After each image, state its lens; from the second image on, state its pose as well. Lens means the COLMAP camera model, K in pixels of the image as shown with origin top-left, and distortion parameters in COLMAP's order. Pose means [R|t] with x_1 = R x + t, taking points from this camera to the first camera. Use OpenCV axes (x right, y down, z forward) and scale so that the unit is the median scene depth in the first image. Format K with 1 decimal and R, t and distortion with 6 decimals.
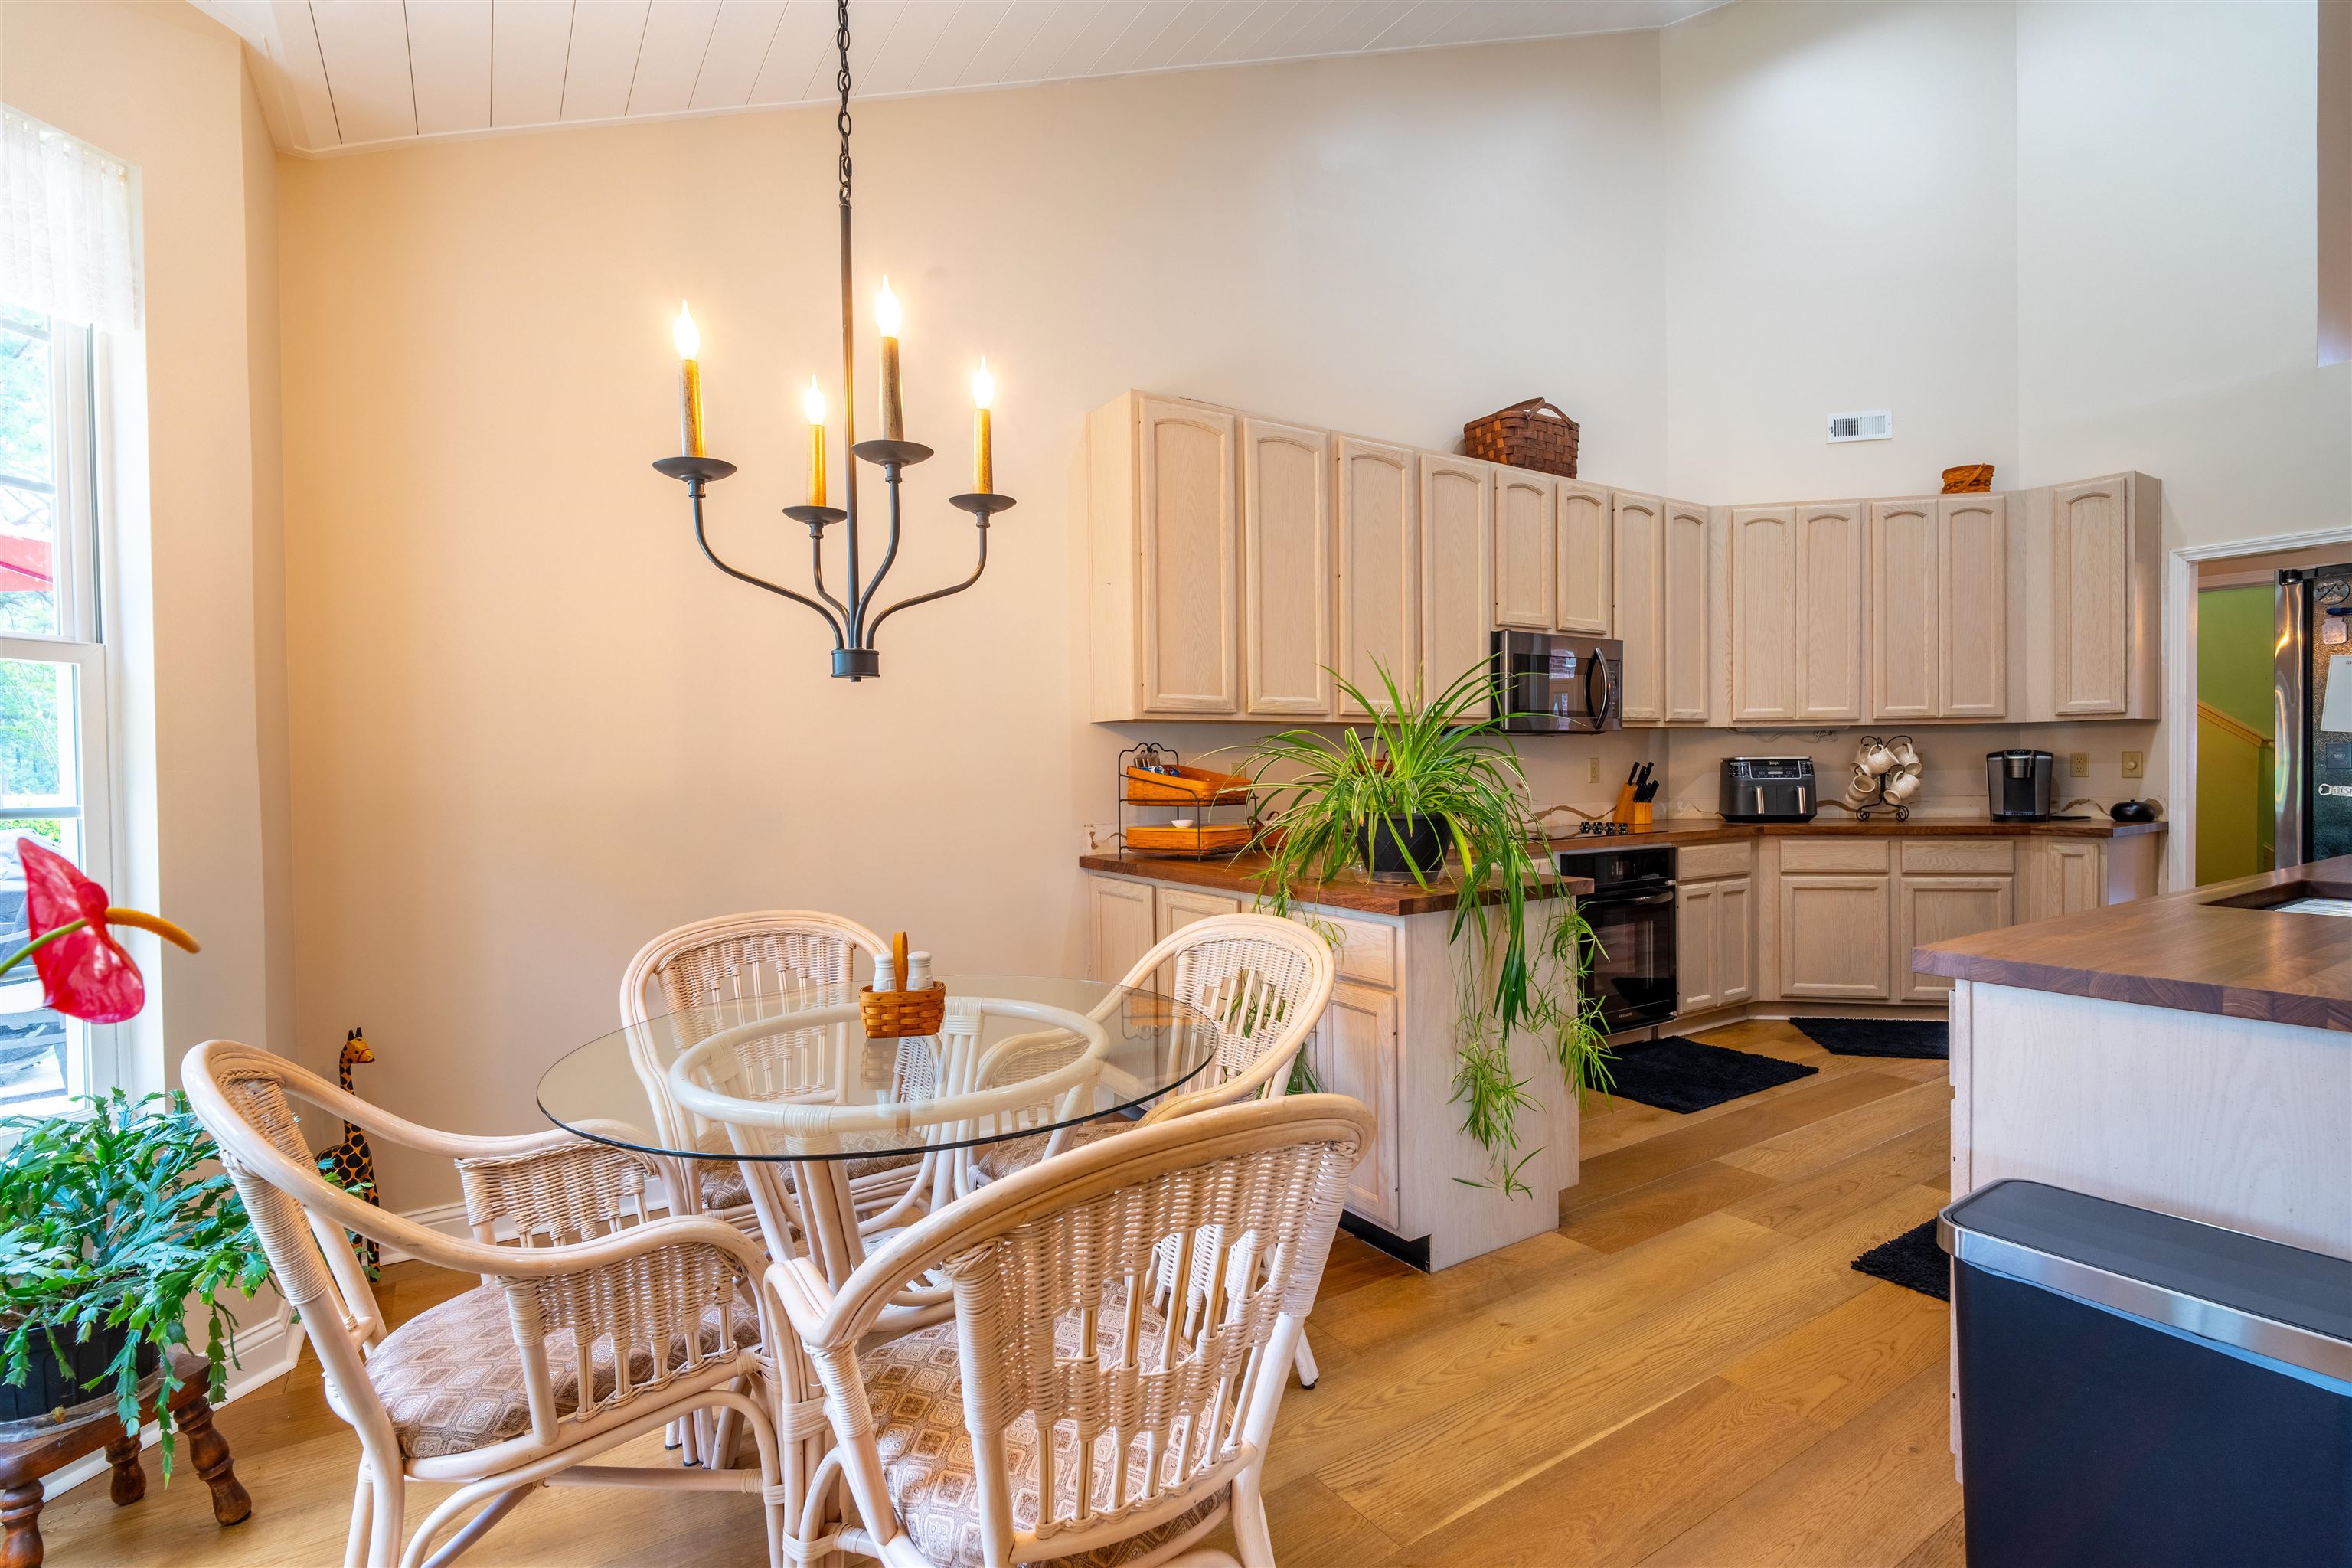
lens RADIAL K [[1087.6, 0, 1181.4], [0, 1087.6, 779.3], [0, 0, 1]] dist [-0.000167, -0.002183]
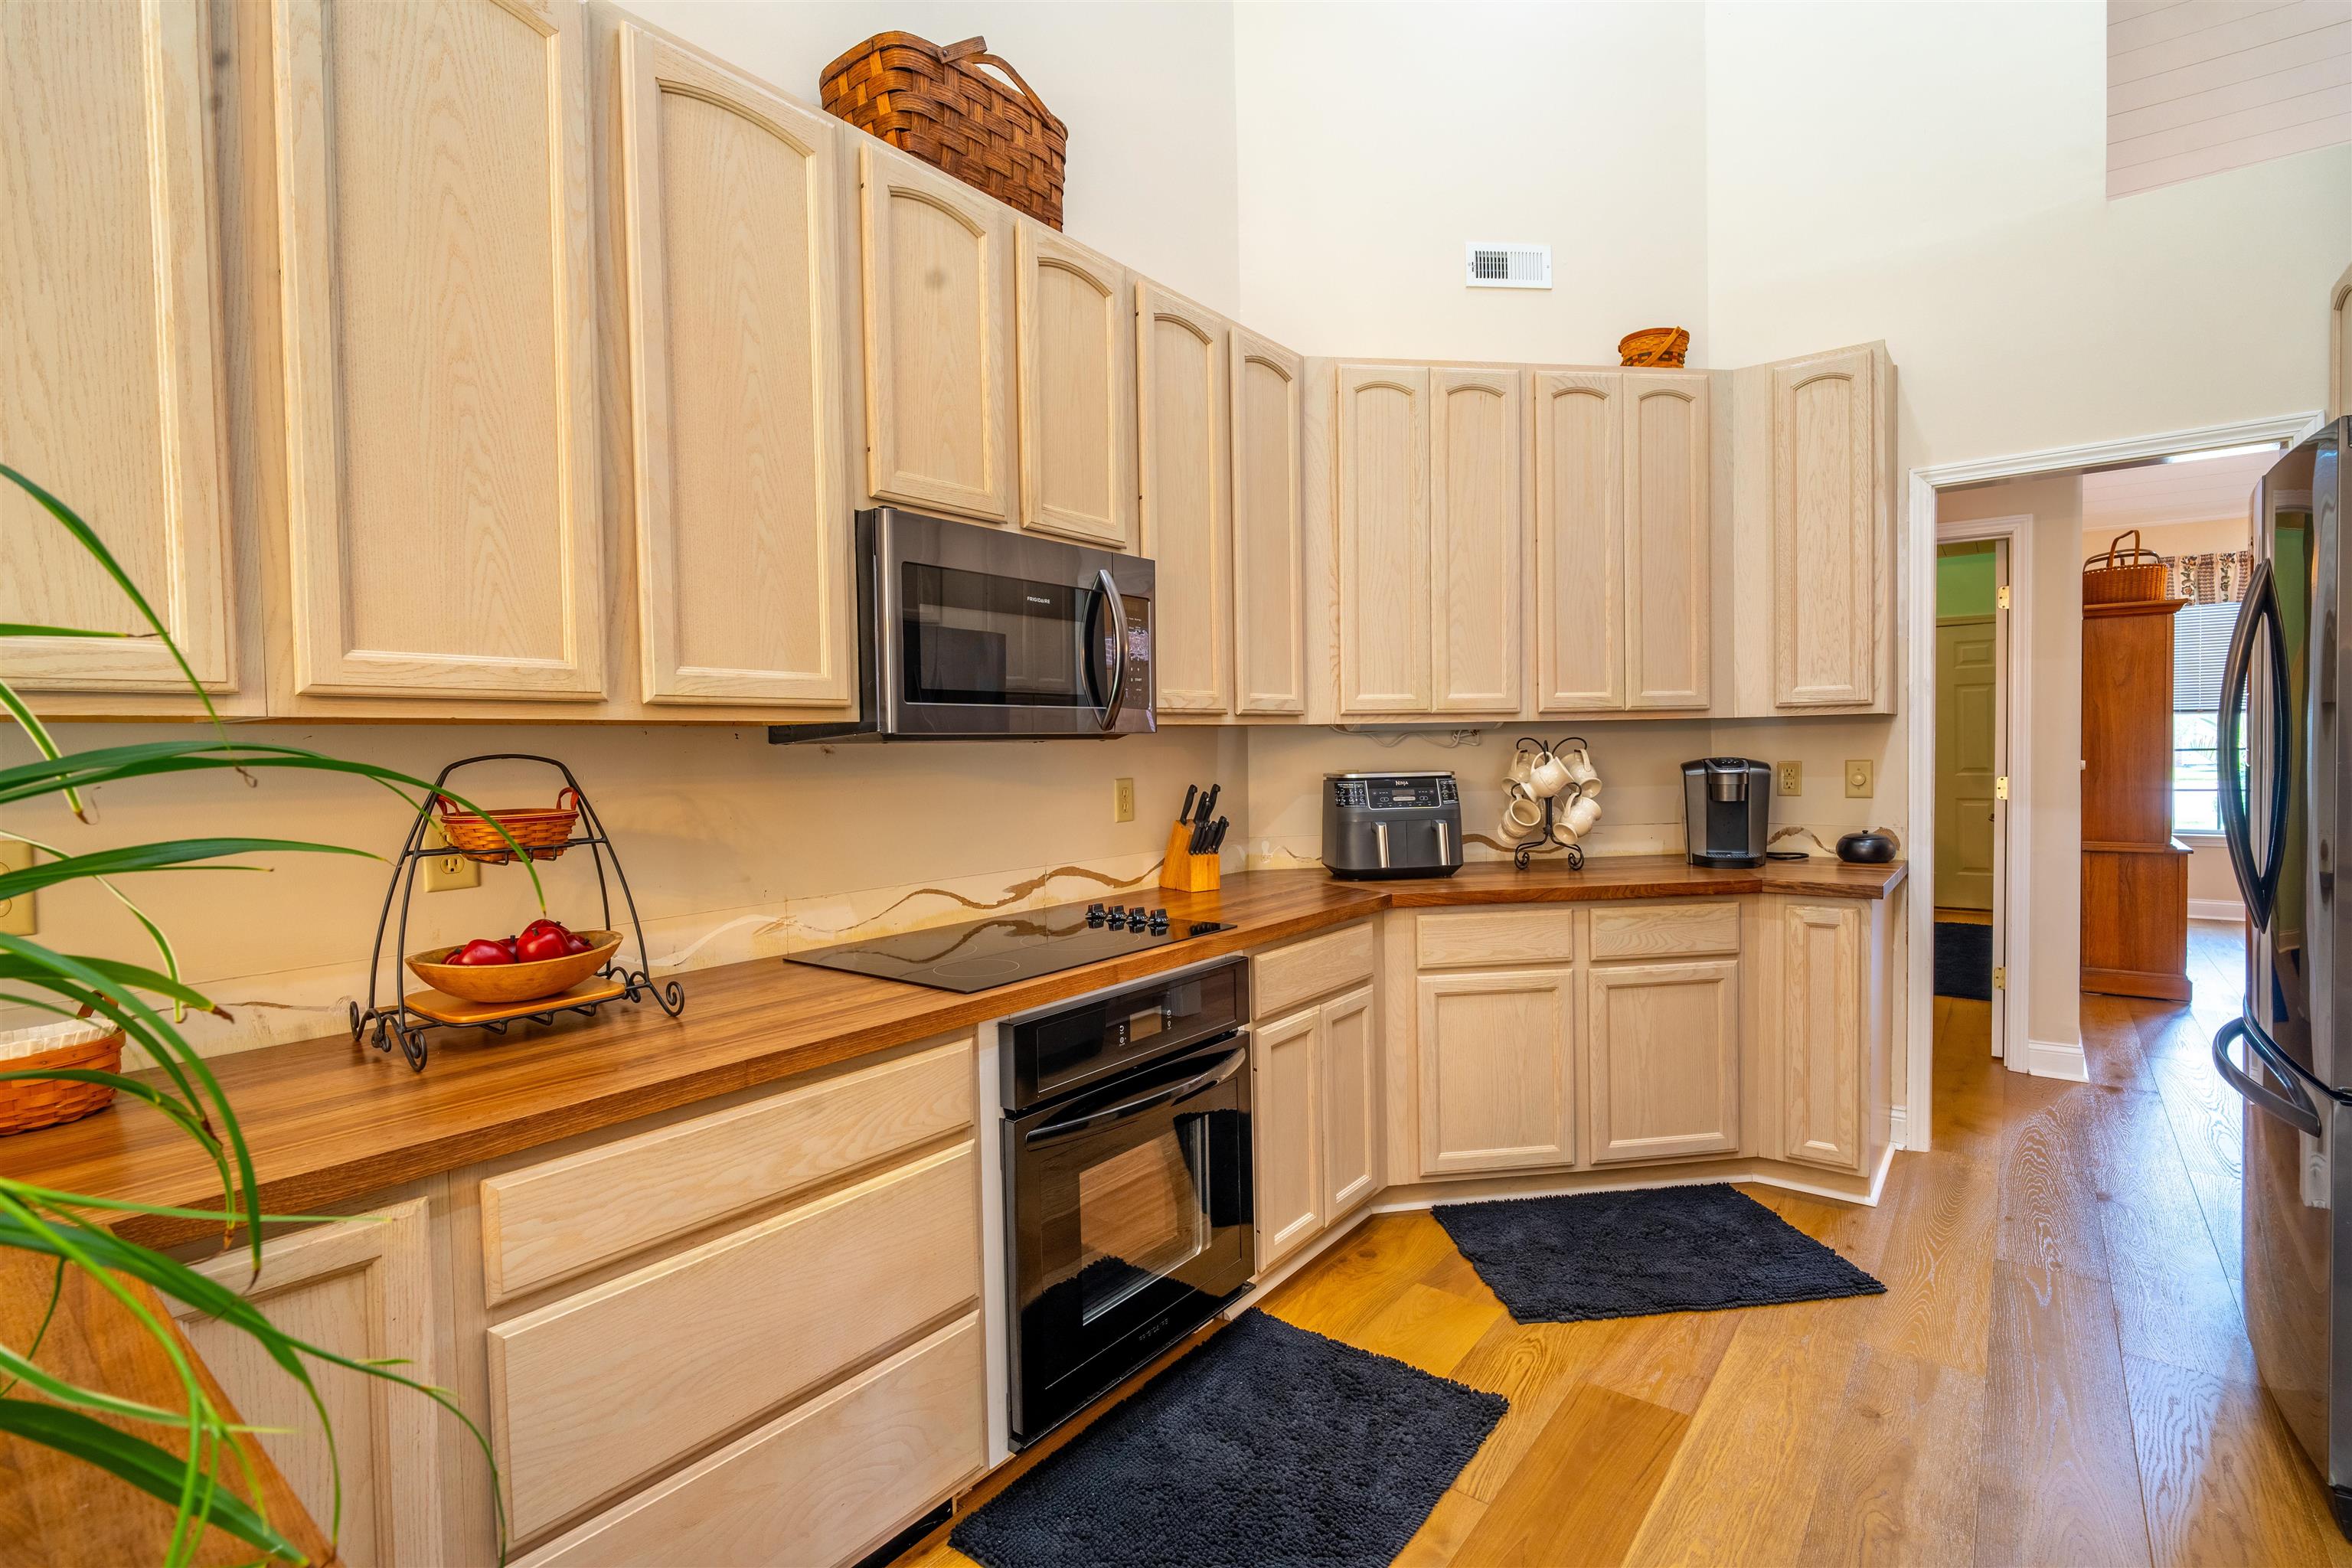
lens RADIAL K [[1087.6, 0, 1176.8], [0, 1087.6, 782.0], [0, 0, 1]] dist [-0.000167, -0.002183]
pose [[0.945509, -0.016799, 0.325161, 0.239582], [0.013365, 0.999829, 0.012791, -0.026743], [-0.325320, -0.007749, 0.945572, 0.490741]]
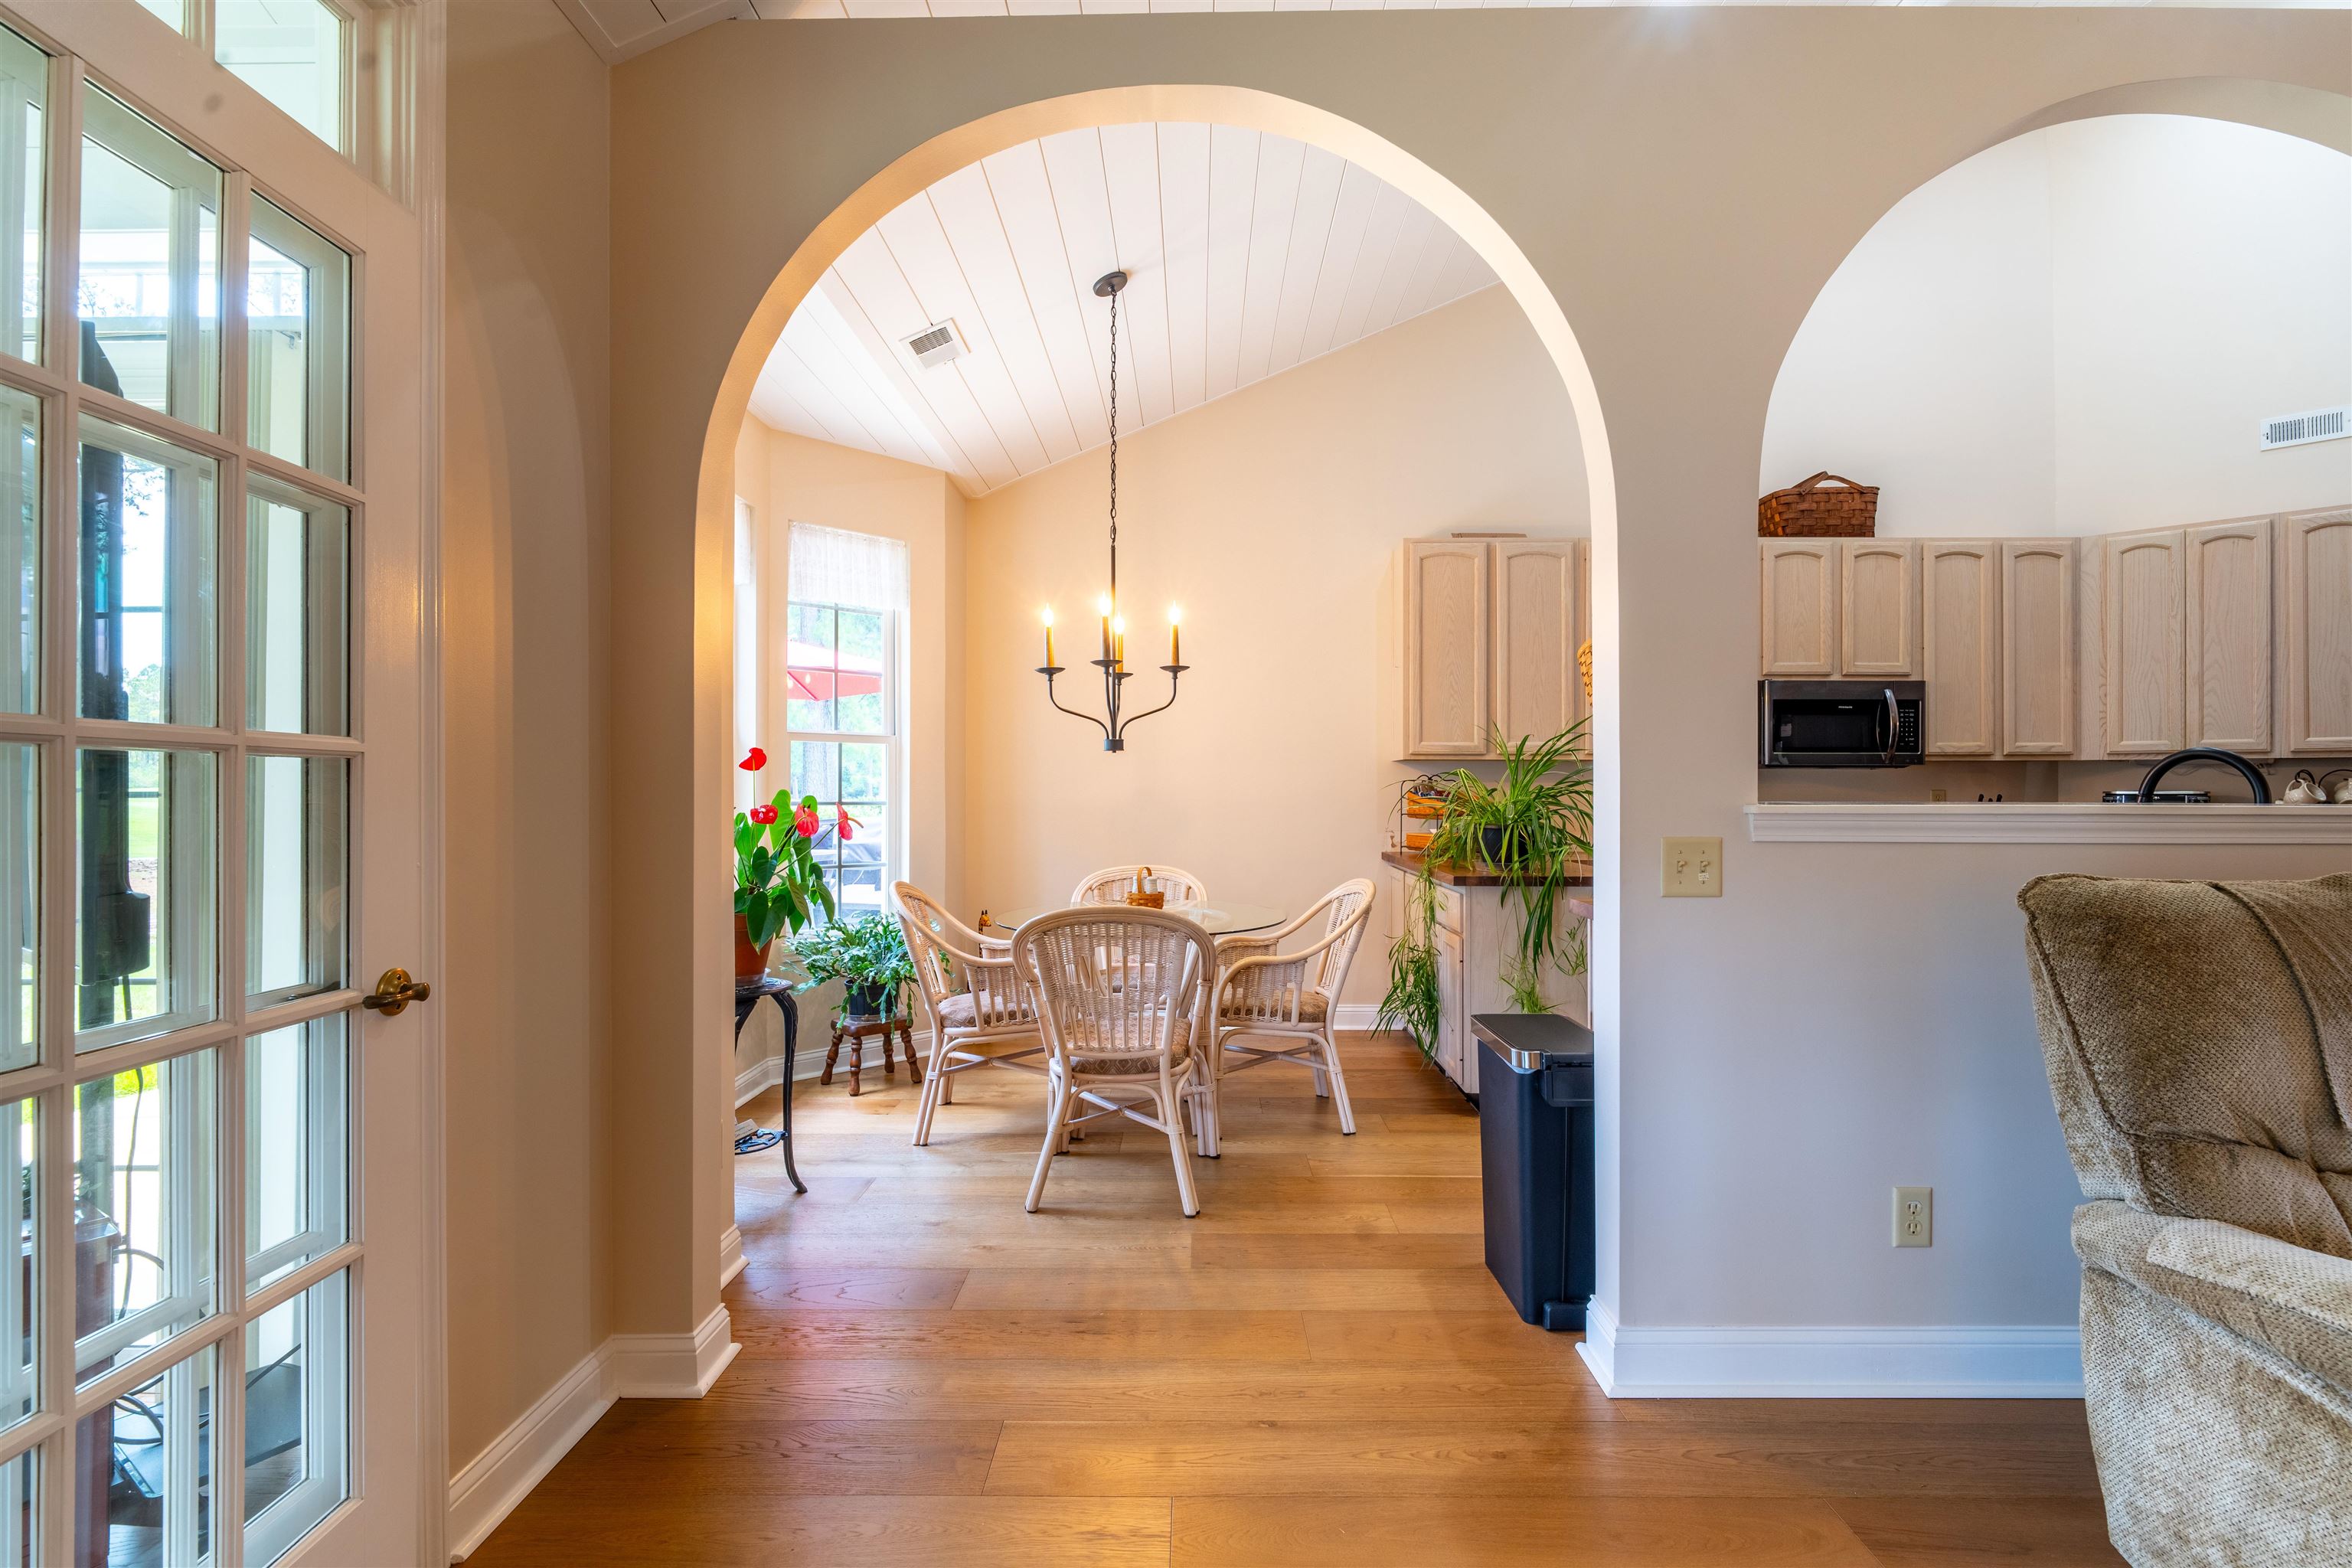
lens RADIAL K [[1087.6, 0, 1194.5], [0, 1087.6, 776.7], [0, 0, 1]] dist [-0.000167, -0.002183]
pose [[0.837497, 0.008378, -0.546378, 0.382096], [-0.019050, 0.999722, -0.013870, -0.004069], [0.546110, 0.022024, 0.837424, -0.288269]]
